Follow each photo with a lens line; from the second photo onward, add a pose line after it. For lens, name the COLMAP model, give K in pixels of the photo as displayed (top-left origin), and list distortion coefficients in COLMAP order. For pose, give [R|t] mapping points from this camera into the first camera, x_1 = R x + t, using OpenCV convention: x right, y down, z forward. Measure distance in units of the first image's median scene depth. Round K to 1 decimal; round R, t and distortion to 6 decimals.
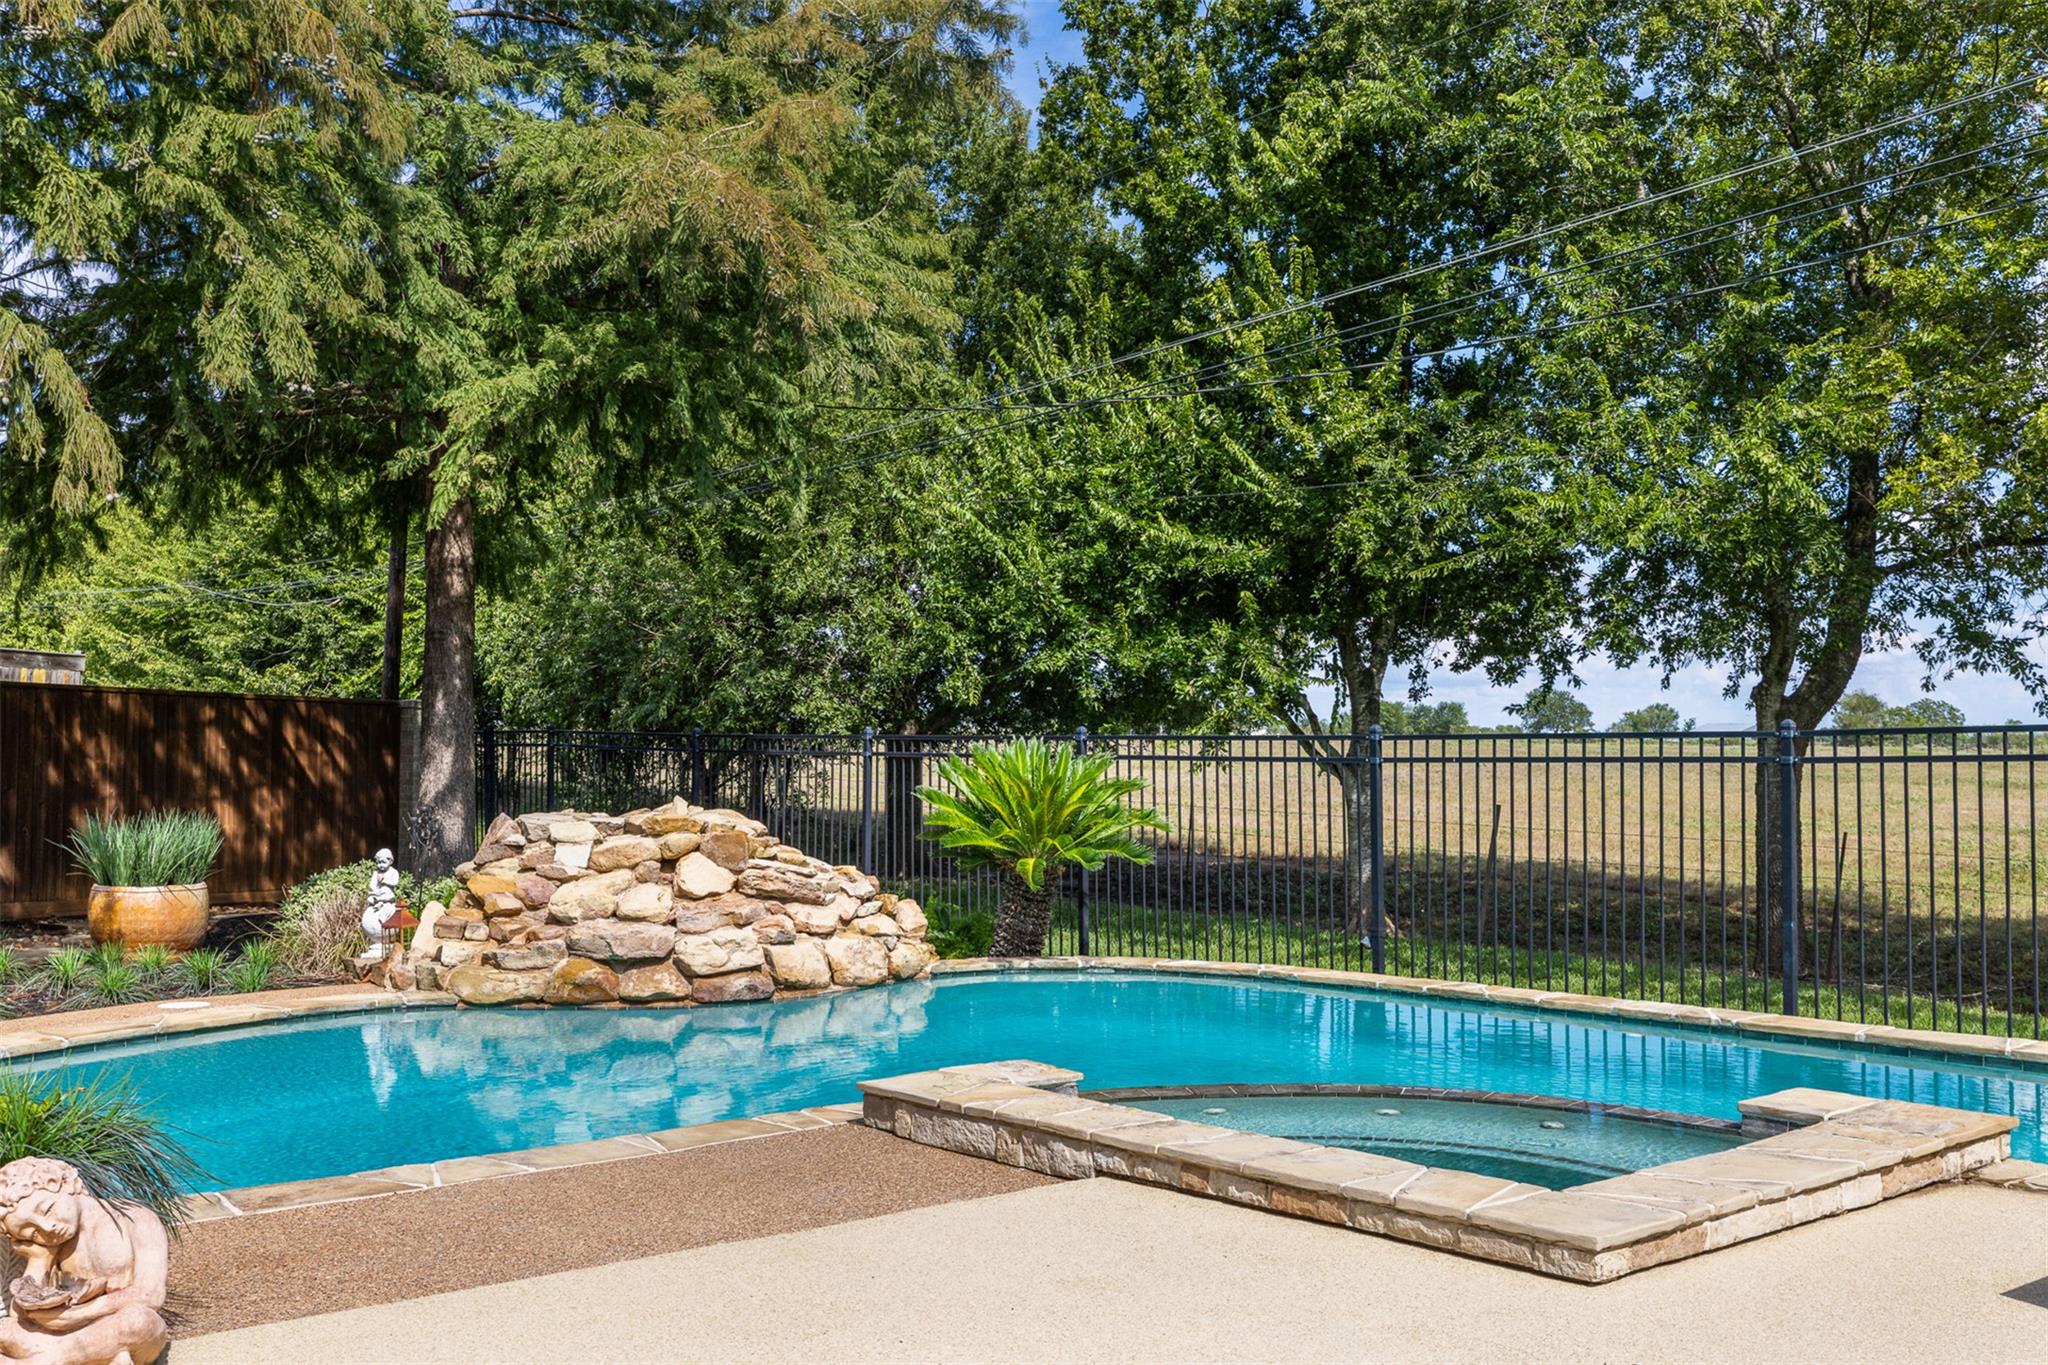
lens RADIAL K [[2000.5, 0, 1020.0], [0, 2000.5, 690.7], [0, 0, 1]] dist [-0.000523, 0.000000]
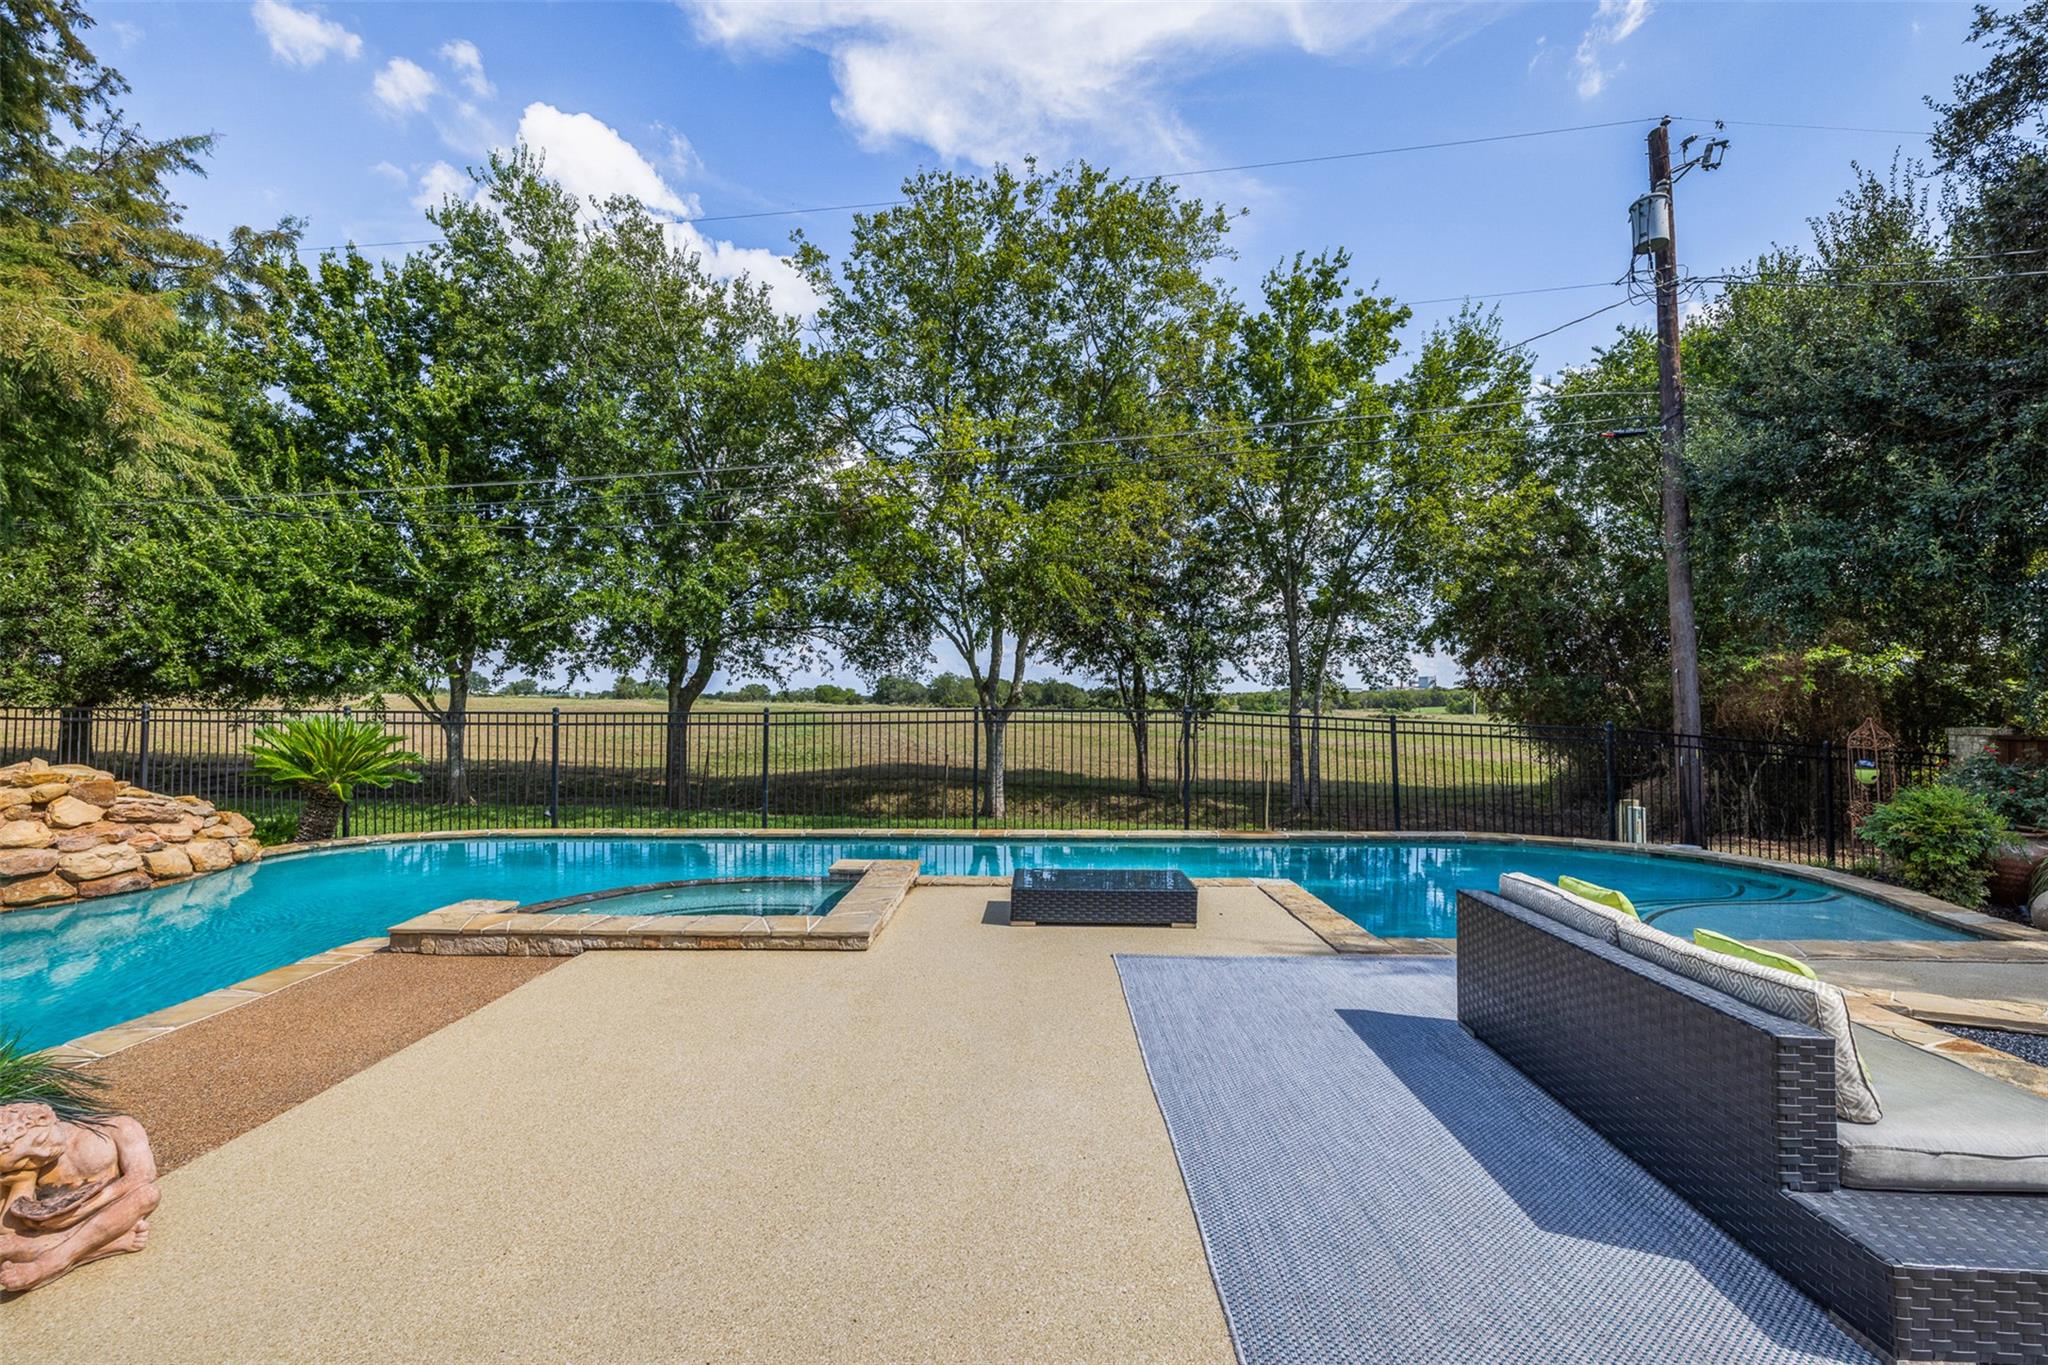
lens RADIAL K [[871.8, 0, 1018.8], [0, 871.8, 681.7], [0, 0, 1]] dist [0.001717, -0.000231]
pose [[0.661533, 0.017747, 0.749706, -0.179600], [-0.026191, 0.999657, -0.000553, -0.020985], [-0.749459, -0.019269, 0.661771, 0.052482]]
